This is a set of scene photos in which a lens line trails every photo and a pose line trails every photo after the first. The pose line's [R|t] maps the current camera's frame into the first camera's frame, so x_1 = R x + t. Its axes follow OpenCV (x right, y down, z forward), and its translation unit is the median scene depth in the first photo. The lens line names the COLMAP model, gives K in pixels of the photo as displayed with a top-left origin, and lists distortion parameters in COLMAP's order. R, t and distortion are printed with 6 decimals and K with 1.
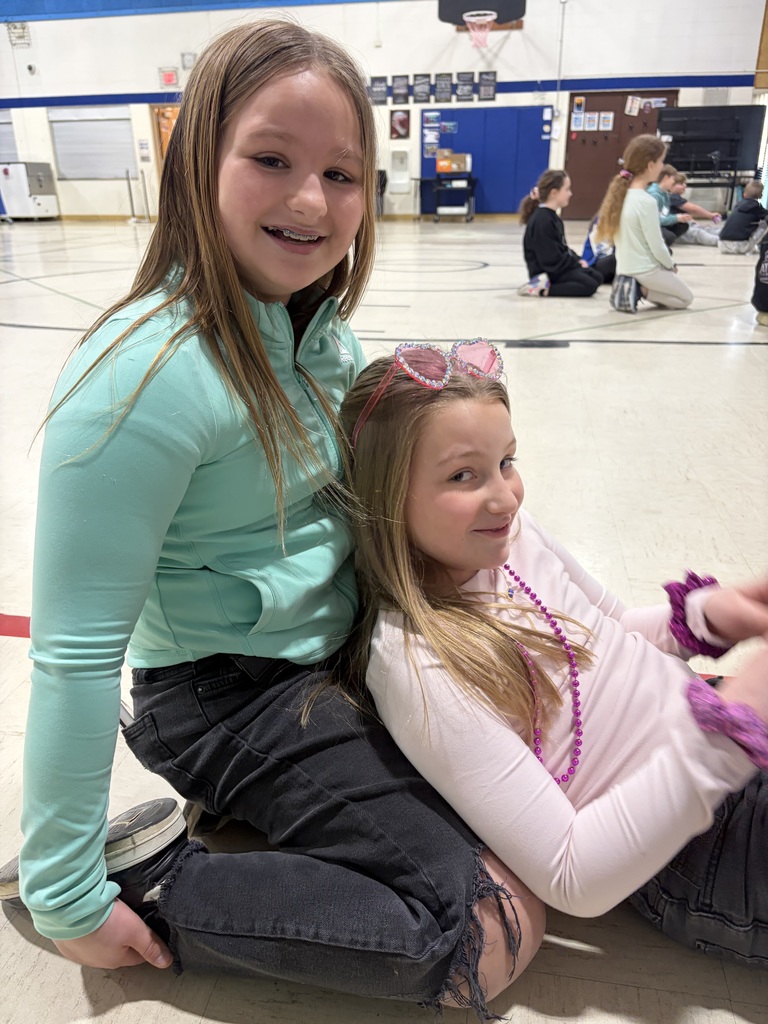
lens RADIAL K [[775.0, 0, 383.3], [0, 775.0, 515.2], [0, 0, 1]] dist [0.046139, -0.051938]
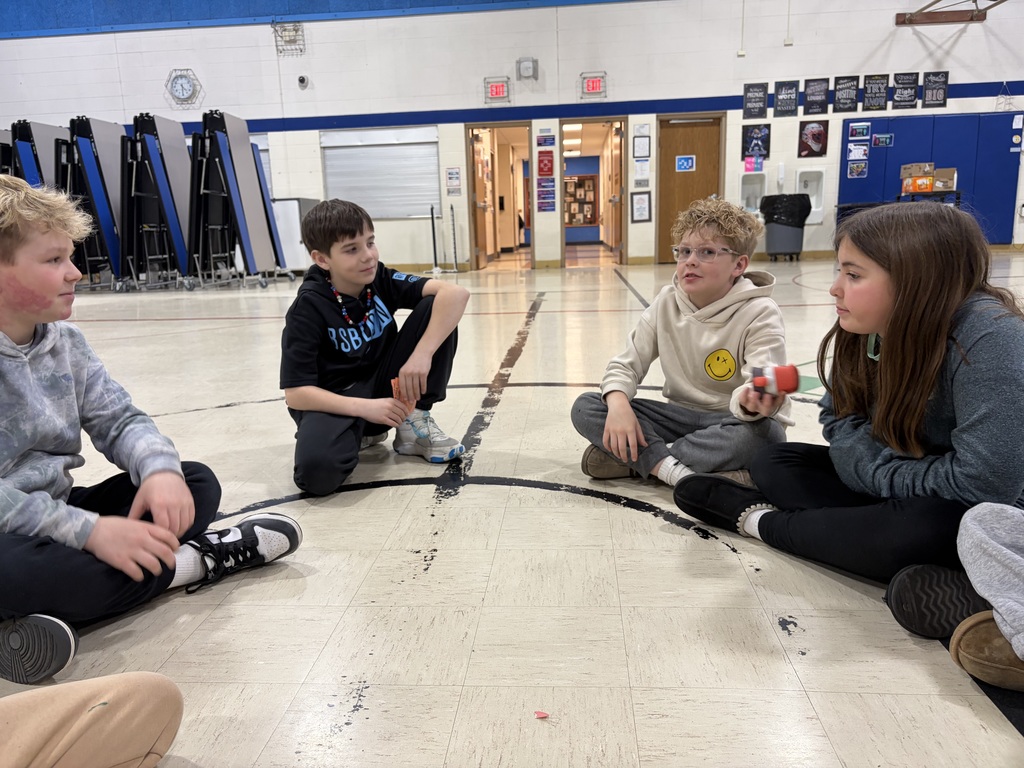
lens RADIAL K [[775.0, 0, 512.2], [0, 775.0, 382.9], [0, 0, 1]] dist [0.046139, -0.051938]
pose [[0.994776, -0.042273, 0.092915, -0.357305], [0.061140, 0.975636, -0.210704, -0.130780], [-0.081744, 0.215285, 0.973124, 0.346079]]
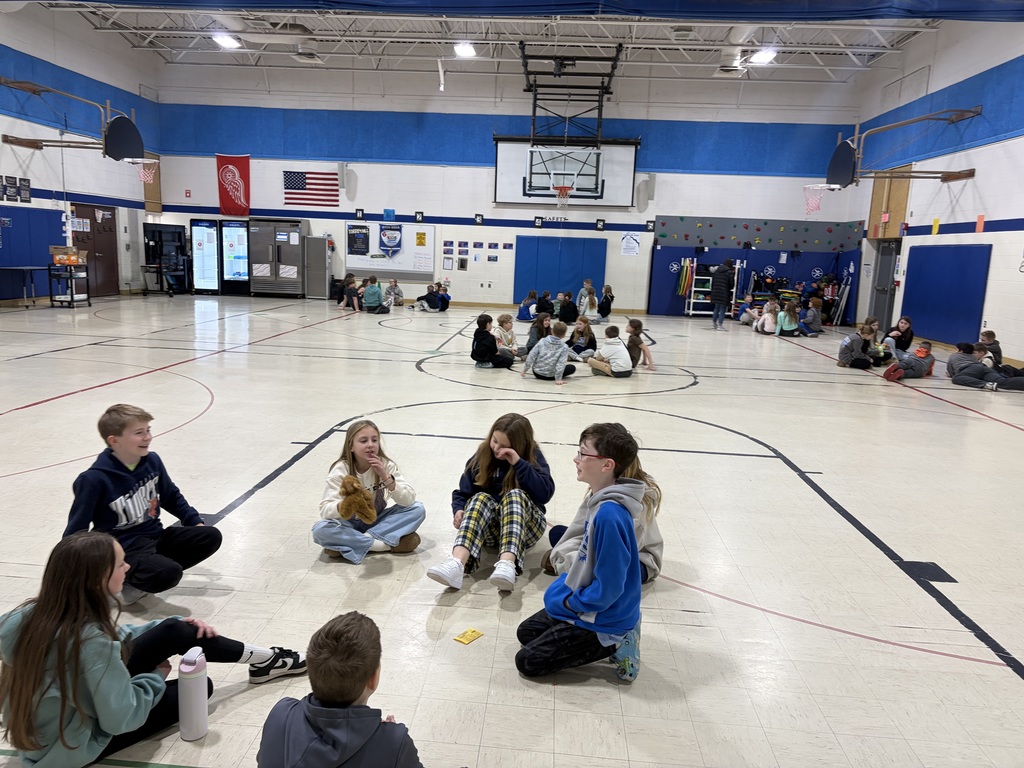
lens RADIAL K [[775.0, 0, 511.5], [0, 775.0, 384.0], [0, 0, 1]] dist [0.046139, -0.051938]
pose [[-0.120939, -0.162767, 0.979224, -1.061574], [0.361278, 0.911595, 0.196146, -0.265035], [-0.924582, 0.377494, -0.051443, 0.519054]]
